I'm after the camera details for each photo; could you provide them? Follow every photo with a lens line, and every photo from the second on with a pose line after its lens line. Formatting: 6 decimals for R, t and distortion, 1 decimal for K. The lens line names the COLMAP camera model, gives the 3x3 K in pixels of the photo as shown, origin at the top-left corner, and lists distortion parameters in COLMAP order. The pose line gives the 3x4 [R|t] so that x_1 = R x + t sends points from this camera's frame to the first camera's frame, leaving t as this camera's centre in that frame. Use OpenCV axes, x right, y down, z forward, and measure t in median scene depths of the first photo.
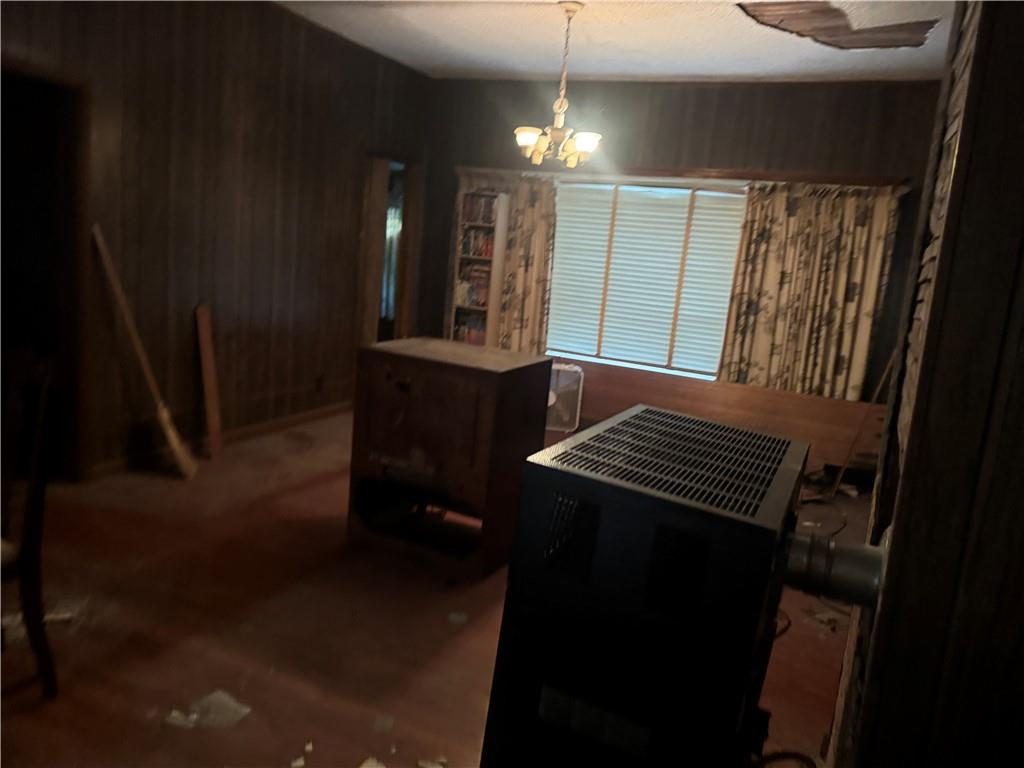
lens RADIAL K [[725.5, 0, 512.0], [0, 725.5, 384.0], [0, 0, 1]] dist [0.091410, -0.137490]
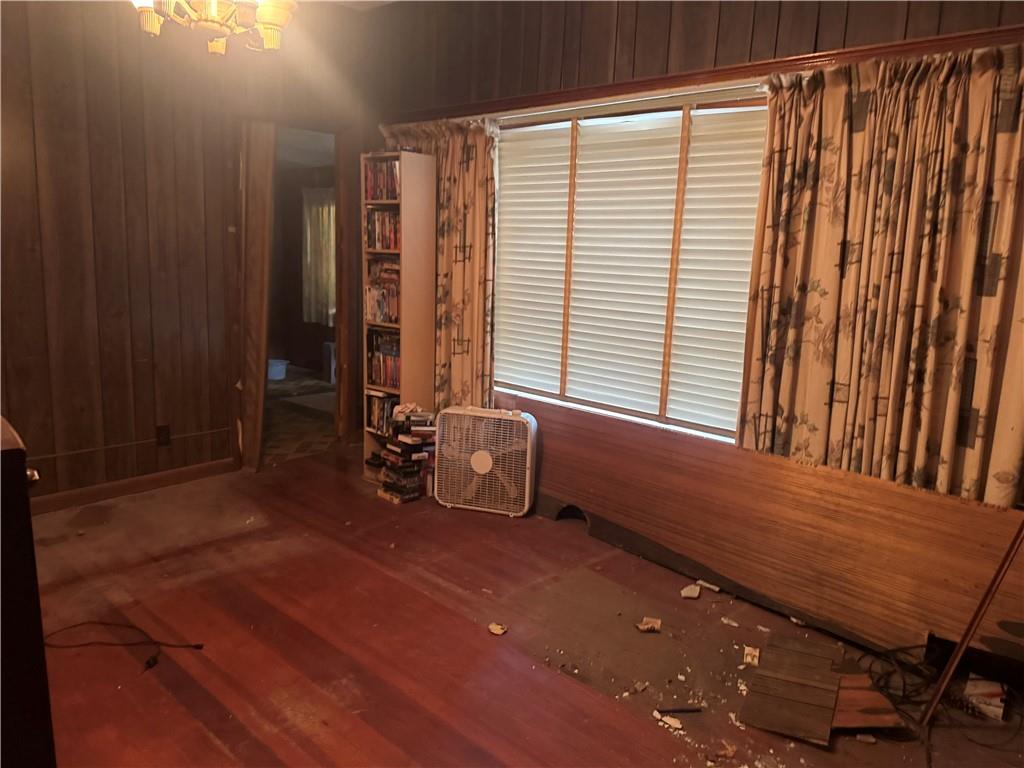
lens RADIAL K [[701.8, 0, 512.0], [0, 701.8, 384.0], [0, 0, 1]] dist [-0.004253, -0.002987]
pose [[0.951785, -0.000027, -0.306767, 0.291362], [-0.005193, 0.999855, -0.016199, -0.043849], [0.306723, 0.017010, 0.951647, 0.455080]]
